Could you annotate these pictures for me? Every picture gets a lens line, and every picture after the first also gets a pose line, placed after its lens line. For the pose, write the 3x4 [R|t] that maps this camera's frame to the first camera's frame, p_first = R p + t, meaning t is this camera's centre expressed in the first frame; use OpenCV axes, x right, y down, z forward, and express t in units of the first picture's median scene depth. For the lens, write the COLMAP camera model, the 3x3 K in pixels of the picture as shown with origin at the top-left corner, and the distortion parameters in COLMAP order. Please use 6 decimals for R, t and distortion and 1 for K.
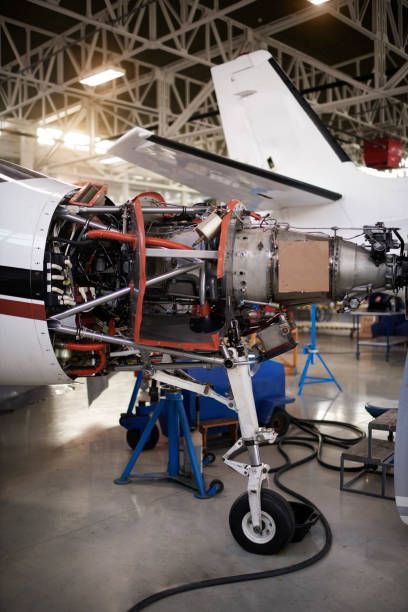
lens RADIAL K [[615.2, 0, 204.0], [0, 615.2, 306.0], [0, 0, 1]] dist [-0.068204, 0.026241]
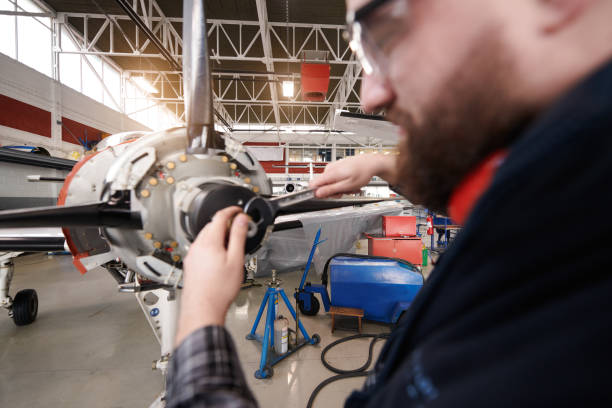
lens RADIAL K [[260.0, 0, 307.7], [0, 260.0, 204.7], [0, 0, 1]] dist [-0.009179, -0.000049]
pose [[0.725578, 0.015671, -0.687962, 0.222716], [-0.034422, 0.999316, -0.013540, -0.021557], [0.687279, 0.033506, 0.725620, 0.332346]]
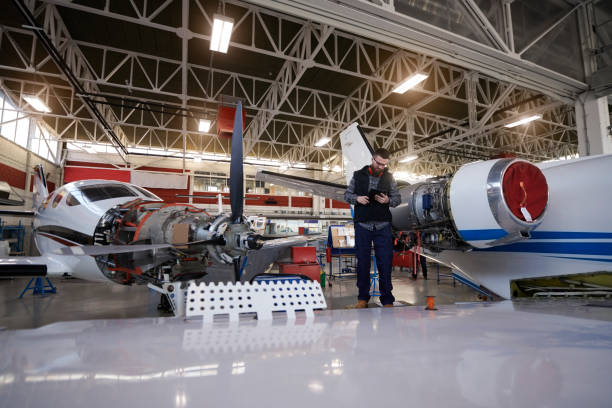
lens RADIAL K [[291.9, 0, 306.0], [0, 291.9, 204.0], [0, 0, 1]] dist [-0.008957, -0.001095]
pose [[0.908329, -0.034653, -0.416817, 0.345262], [-0.025773, 0.990031, -0.138474, -0.016281], [0.417461, 0.136523, 0.898381, 0.106114]]
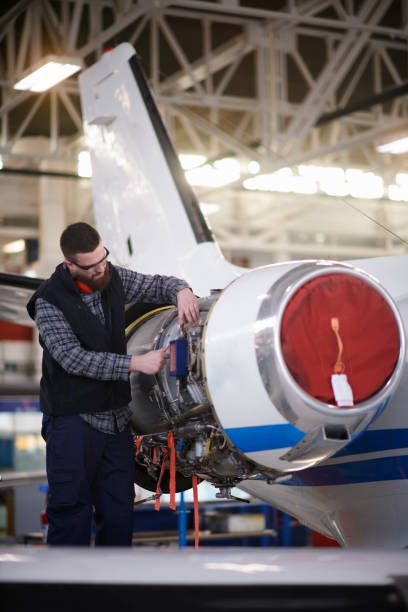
lens RADIAL K [[1461.9, 0, 204.0], [0, 1461.9, 306.0], [0, 0, 1]] dist [0.120763, -0.630798]
pose [[0.948471, -0.048925, -0.313063, 0.574362], [0.002932, 0.989321, -0.145726, 0.007062], [0.316850, 0.137299, 0.938486, -0.189827]]
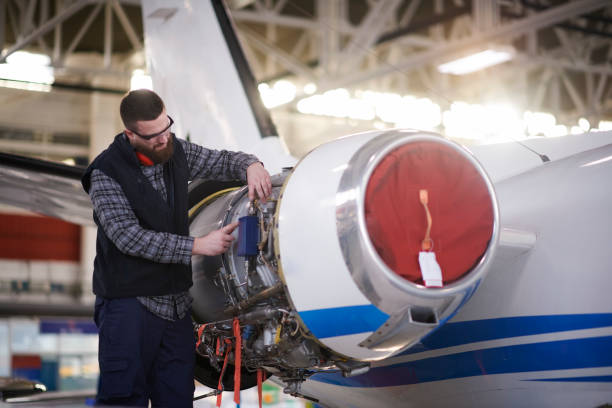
lens RADIAL K [[1461.9, 0, 306.0], [0, 1461.9, 204.0], [0, 0, 1]] dist [0.120763, -0.630798]
pose [[0.960281, -0.035736, -0.276737, 0.542186], [-0.012719, 0.985128, -0.171351, 0.025641], [0.278745, 0.168065, 0.945545, -0.128520]]
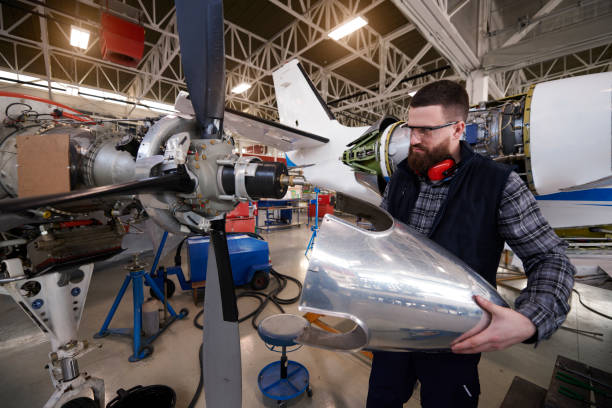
lens RADIAL K [[256.7, 0, 309.7], [0, 256.7, 205.6], [0, 0, 1]] dist [0.000144, -0.000364]
pose [[0.998299, 0.017494, -0.055618, 0.192004], [-0.016398, 0.999663, 0.020101, -0.009697], [0.055951, -0.019155, 0.998250, 0.250022]]
